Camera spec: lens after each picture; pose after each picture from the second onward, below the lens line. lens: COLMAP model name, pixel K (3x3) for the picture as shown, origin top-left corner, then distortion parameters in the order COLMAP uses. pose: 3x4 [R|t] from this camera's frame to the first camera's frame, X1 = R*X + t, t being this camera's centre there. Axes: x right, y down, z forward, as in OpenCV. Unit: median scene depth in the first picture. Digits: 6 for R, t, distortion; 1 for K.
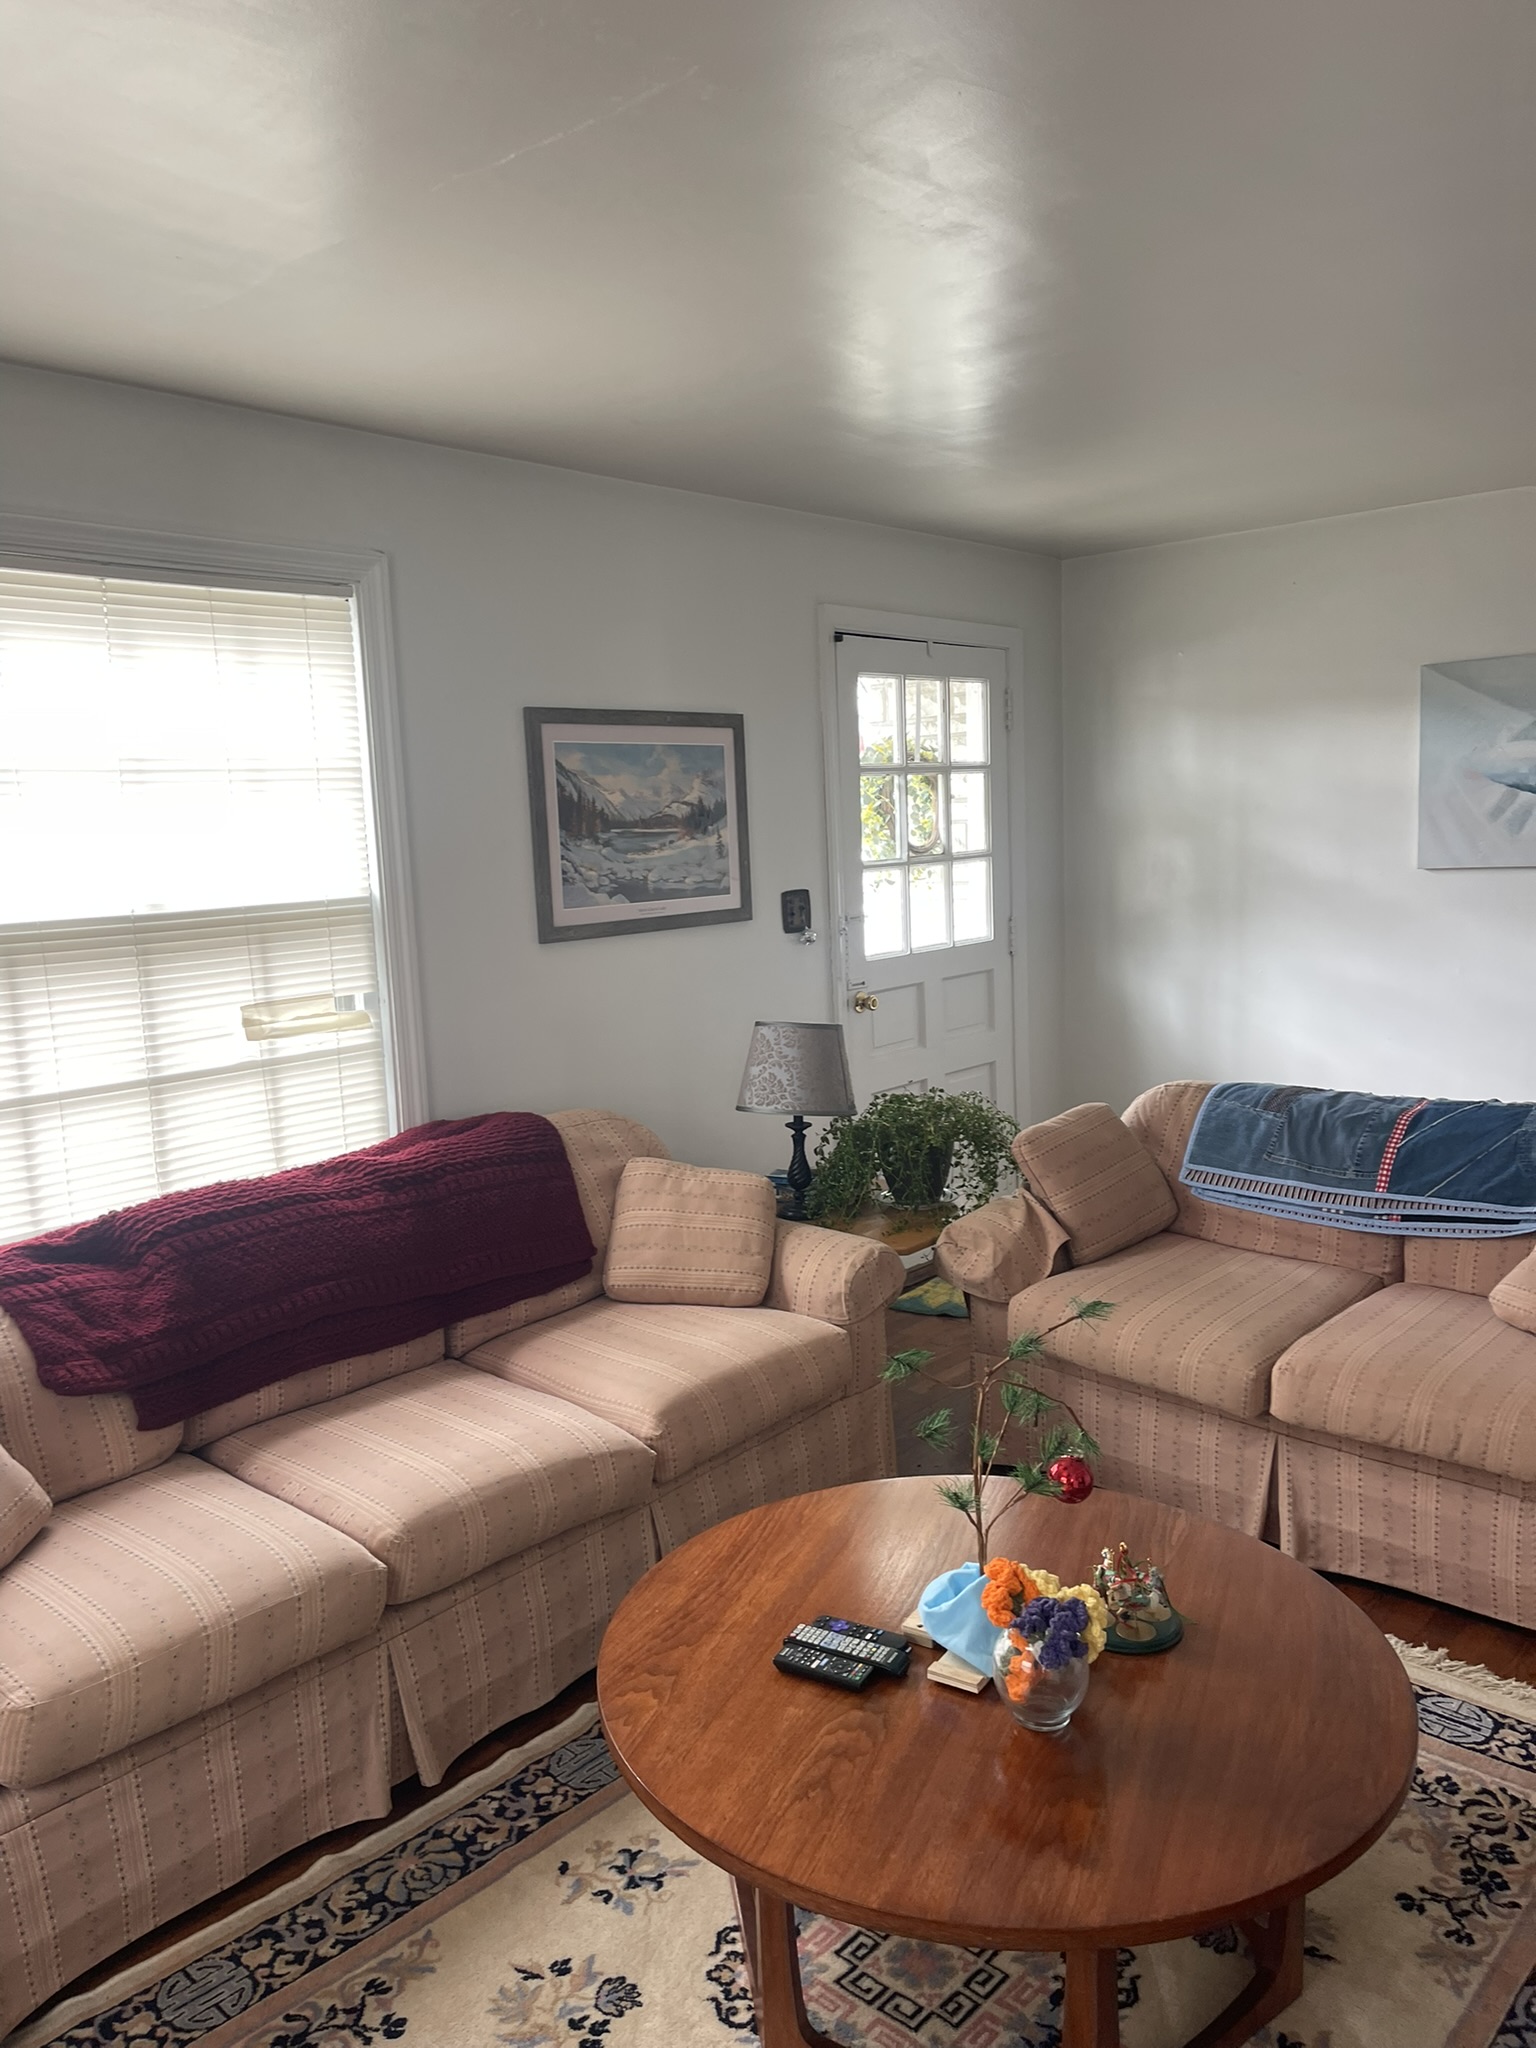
lens RADIAL K [[1513.1, 0, 739.8], [0, 1513.1, 1030.1], [0, 0, 1]] dist [0.056947, -0.087452]
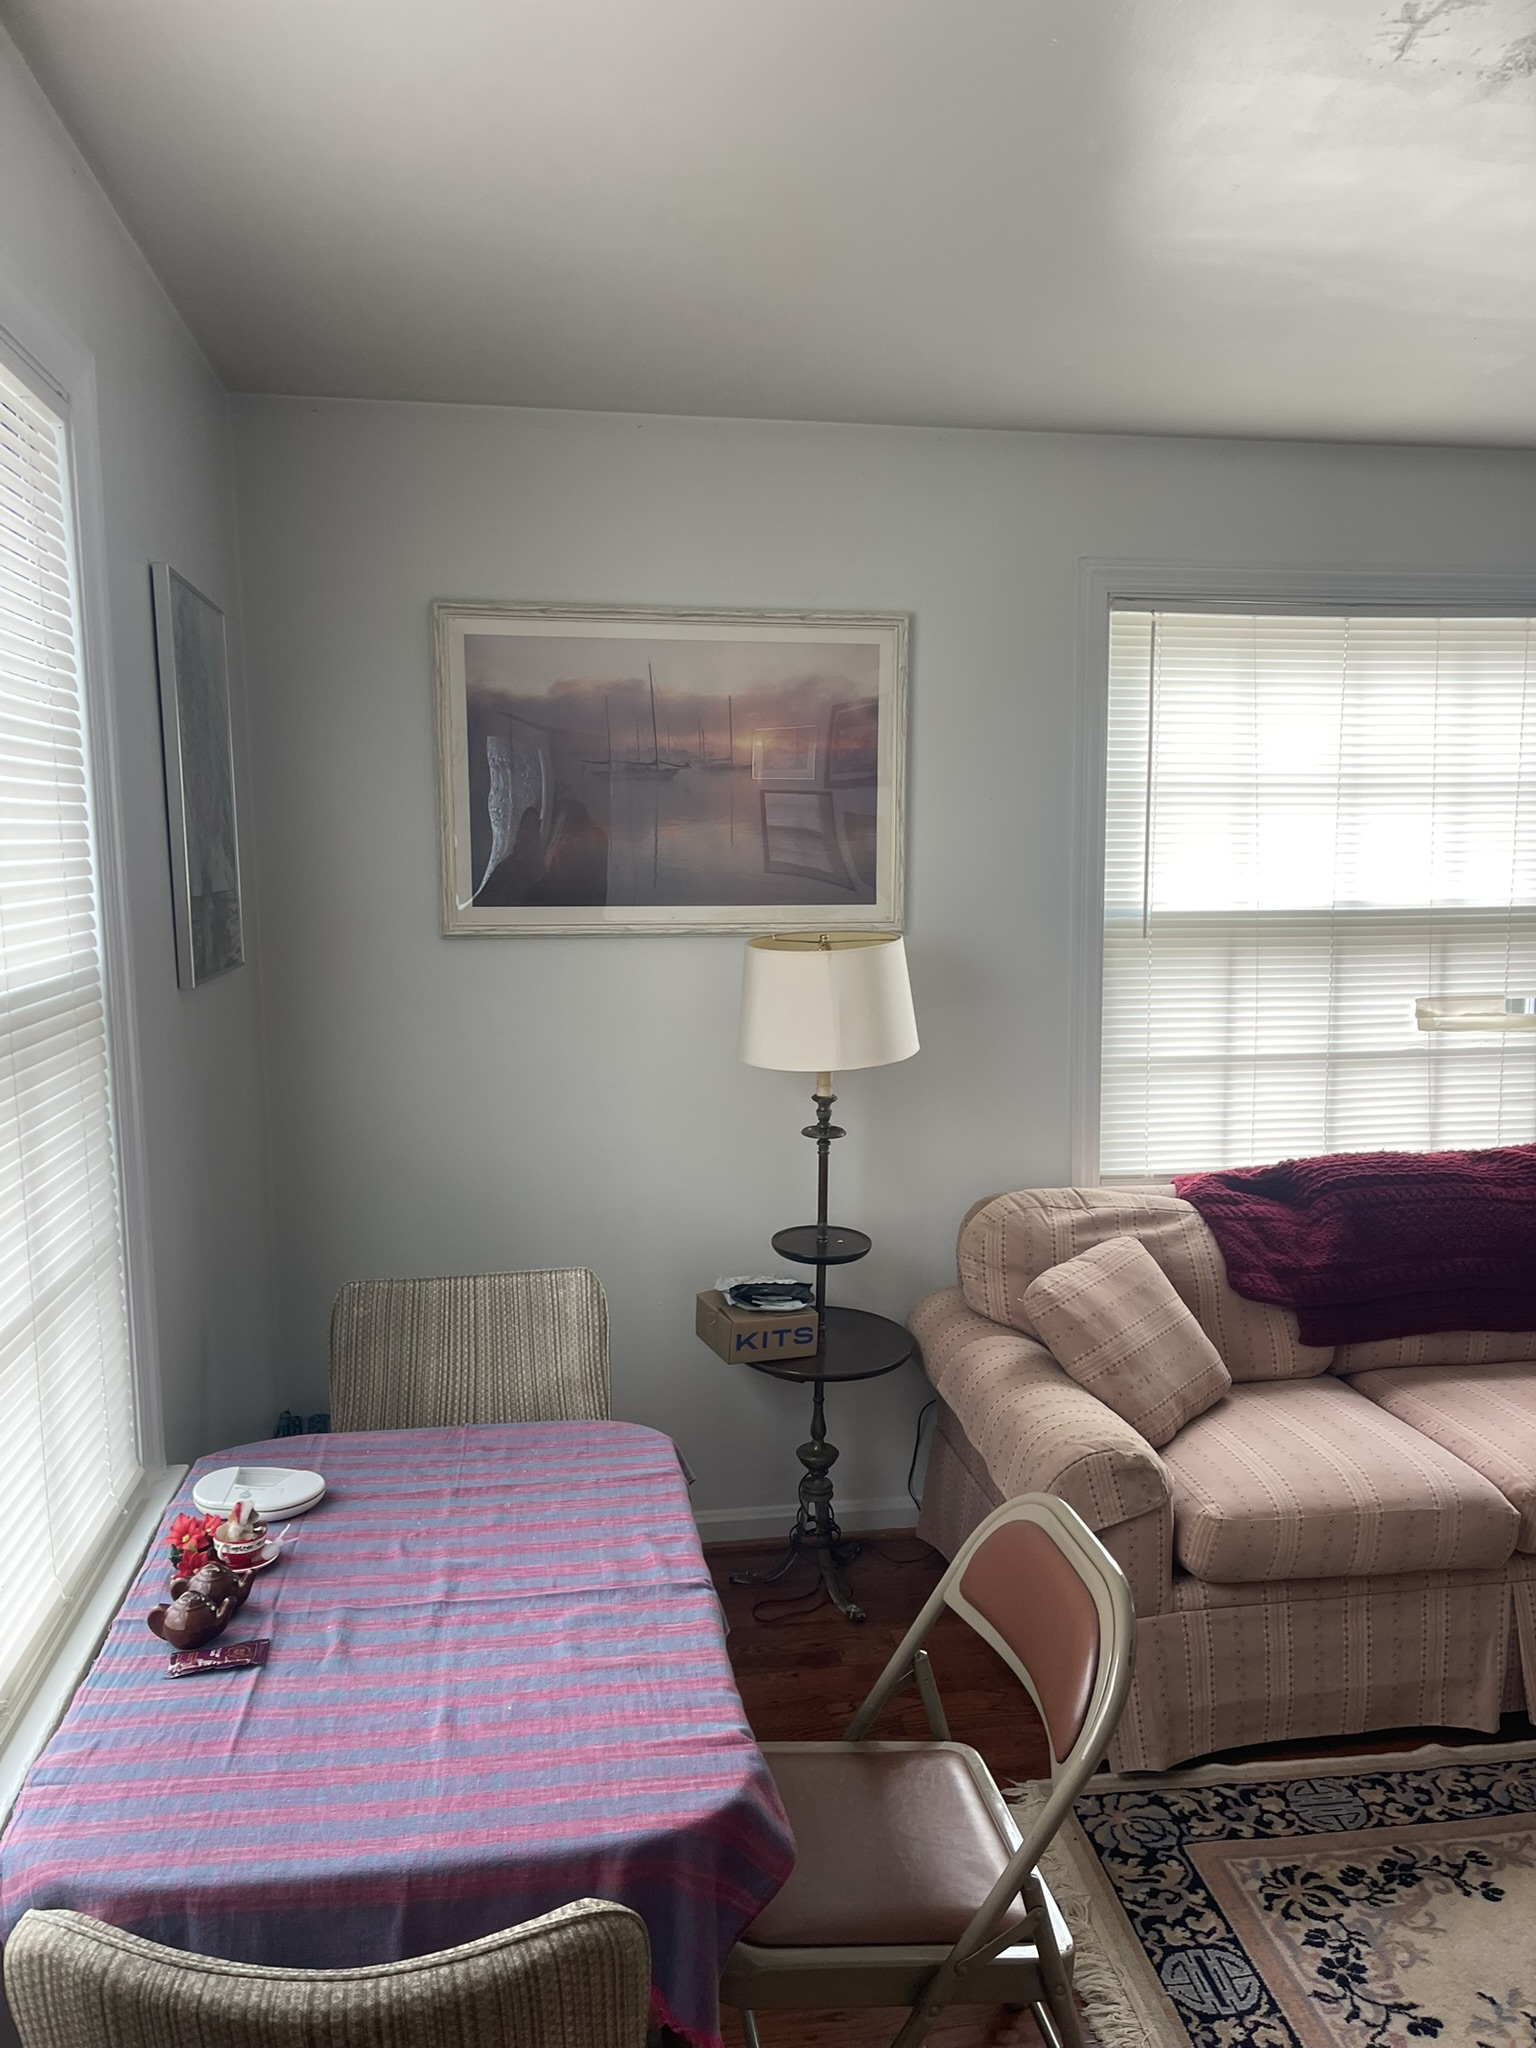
lens RADIAL K [[1529.4, 0, 780.9], [0, 1529.4, 1035.5], [0, 0, 1]] dist [0.064756, -0.096356]
pose [[0.786197, 0.104316, -0.609108, -0.008052], [-0.109287, 0.993584, 0.029101, 0.031685], [0.608236, 0.043688, 0.792553, -0.178607]]
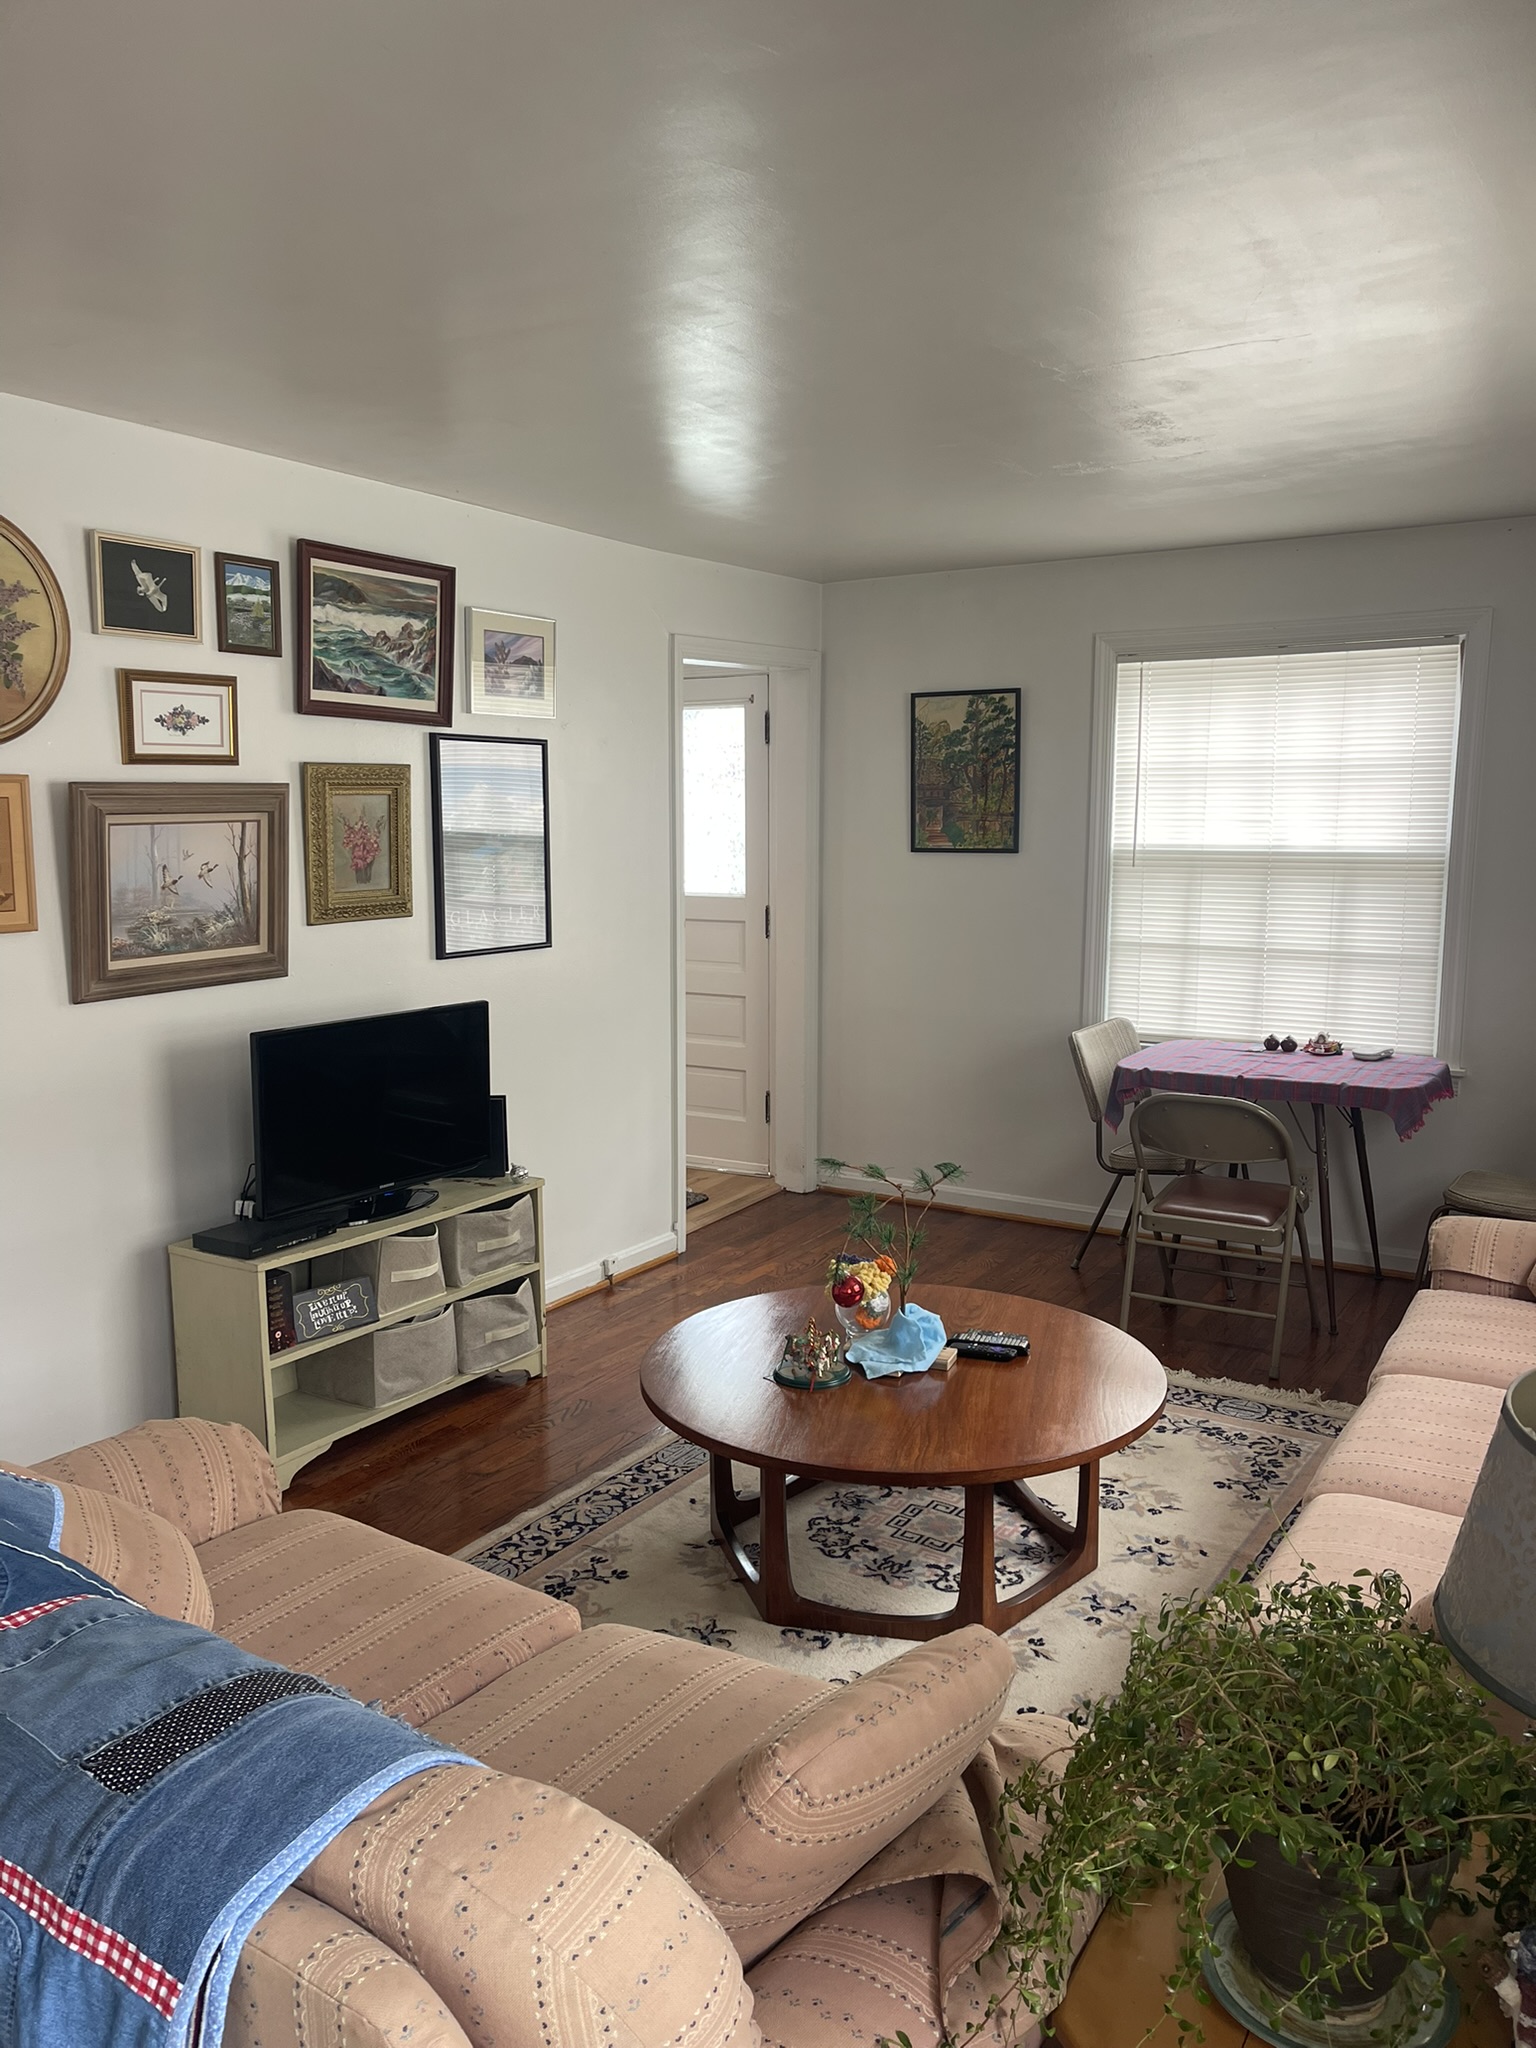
lens RADIAL K [[1529.4, 0, 780.9], [0, 1529.4, 1035.5], [0, 0, 1]] dist [0.064756, -0.096356]
pose [[-0.982619, 0.061827, -0.175034, 0.382693], [0.008341, 0.956658, 0.291094, -0.253300], [0.185445, 0.284575, -0.940546, 1.679270]]
